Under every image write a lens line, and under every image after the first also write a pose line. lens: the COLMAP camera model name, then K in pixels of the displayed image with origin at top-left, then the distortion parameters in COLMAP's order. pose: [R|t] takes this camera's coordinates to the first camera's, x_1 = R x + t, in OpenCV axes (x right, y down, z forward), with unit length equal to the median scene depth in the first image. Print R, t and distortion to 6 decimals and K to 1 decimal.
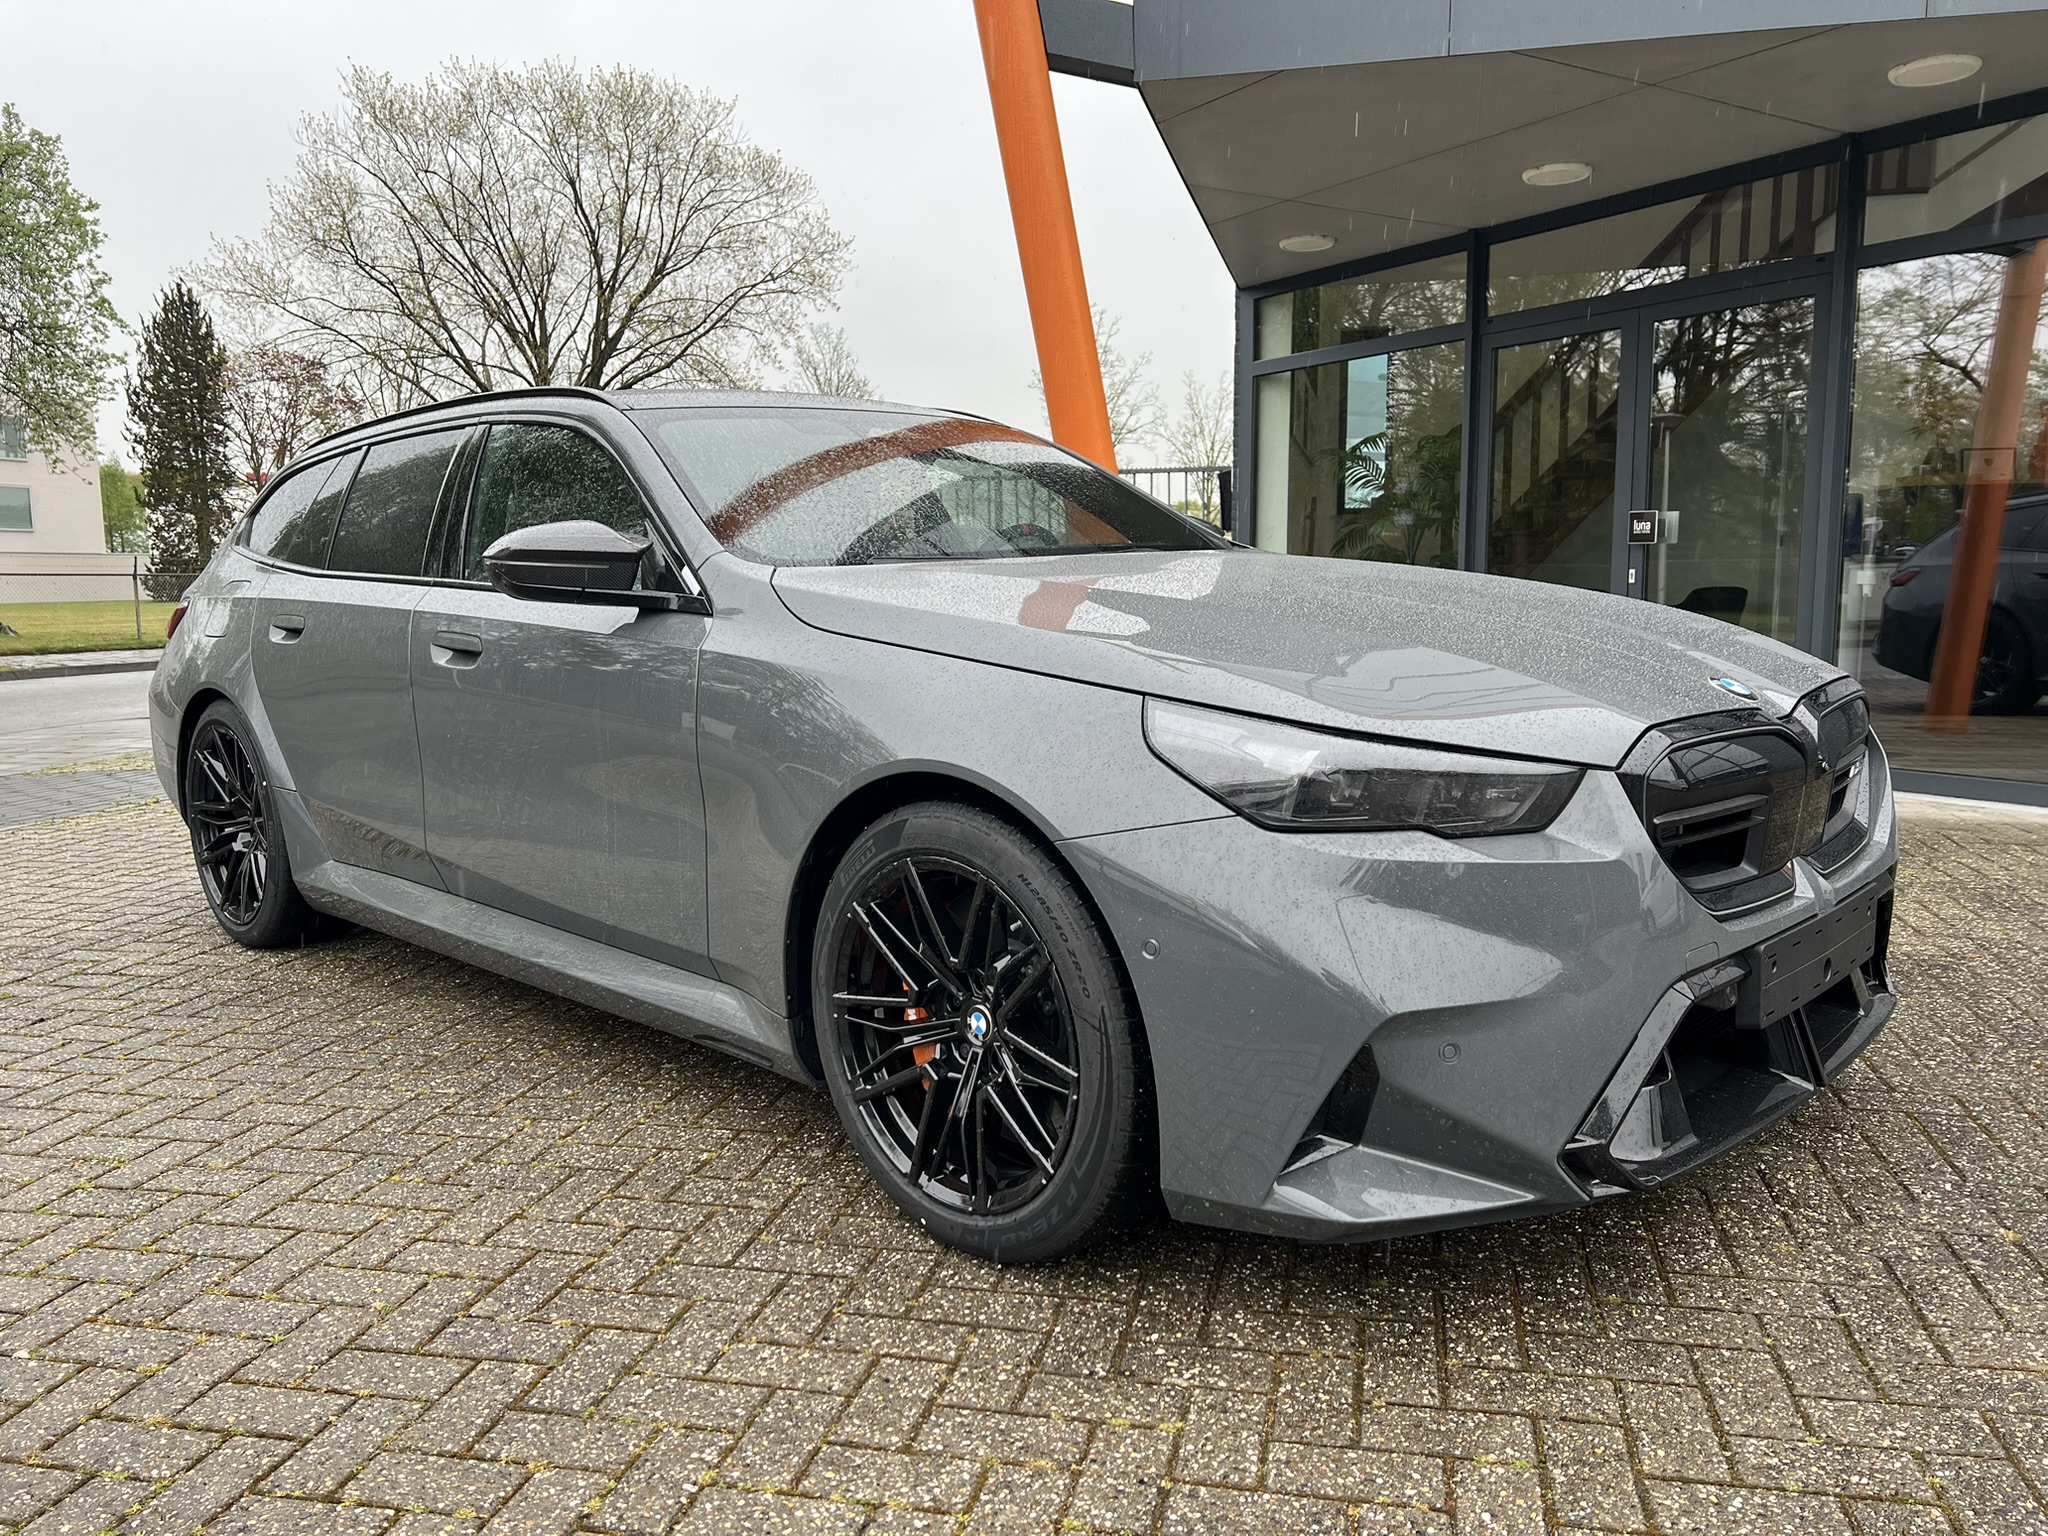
lens RADIAL K [[1539.2, 0, 1035.3], [0, 1539.2, 777.8], [0, 0, 1]] dist [0.045550, -0.049985]
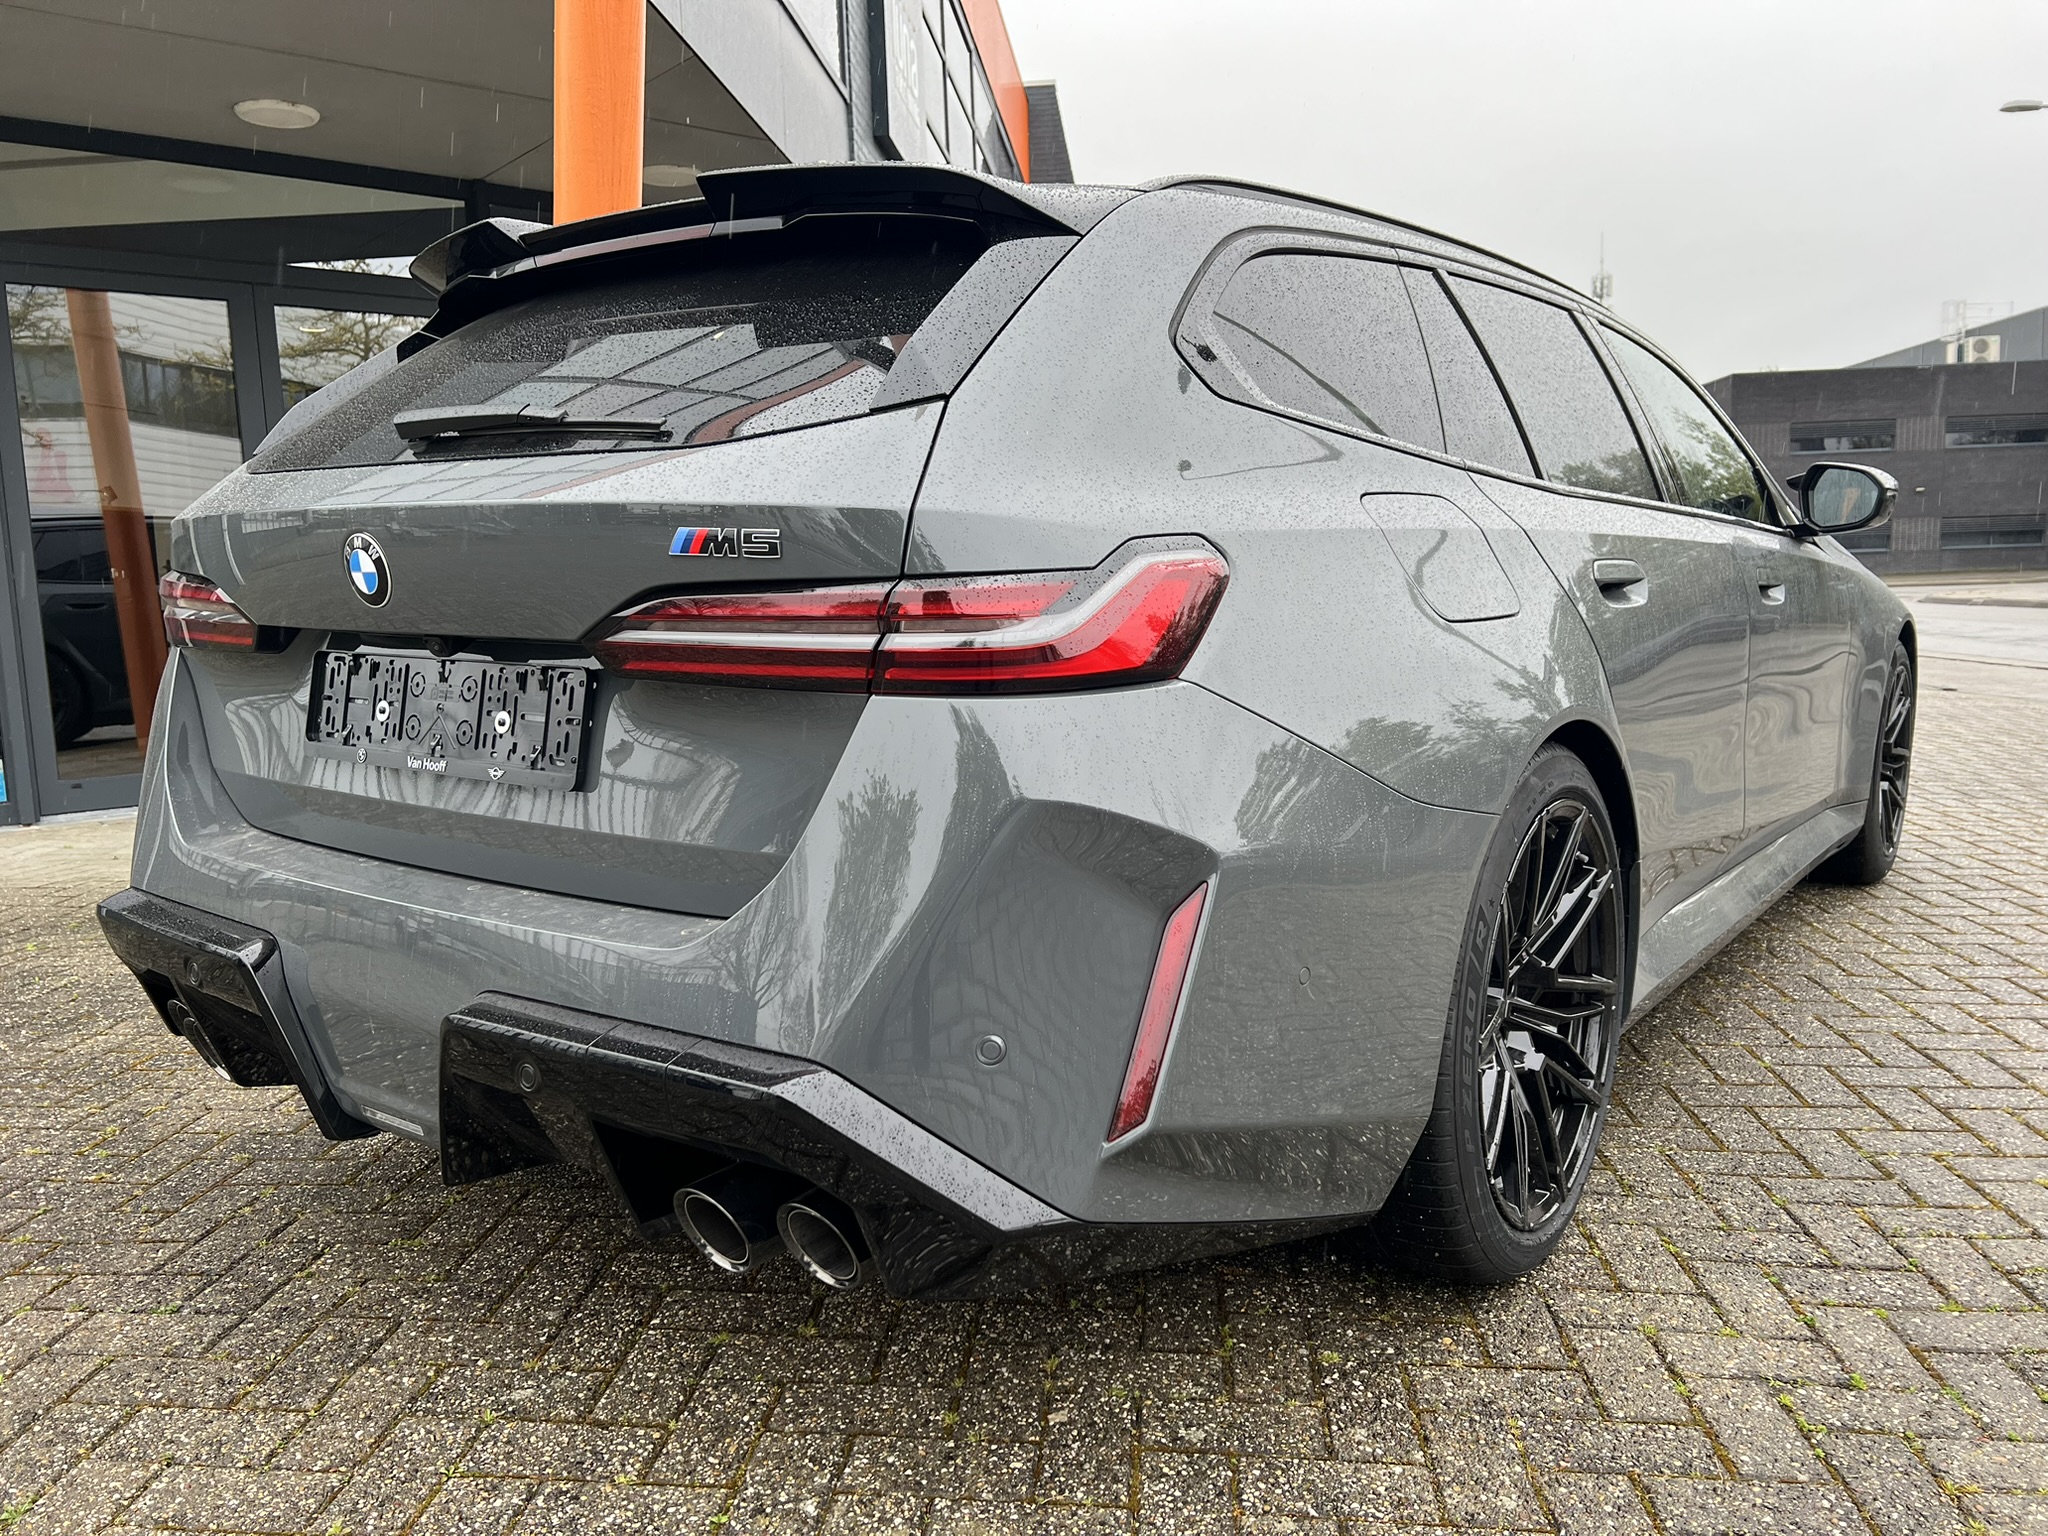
lens RADIAL K [[1539.2, 0, 1018.9], [0, 1539.2, 787.1], [0, 0, 1]] dist [0.045550, -0.049985]
pose [[-0.129009, -0.119336, 0.984437, -1.452572], [0.160198, 0.977185, 0.139450, -0.194316], [-0.978618, 0.175695, -0.106948, 1.824687]]
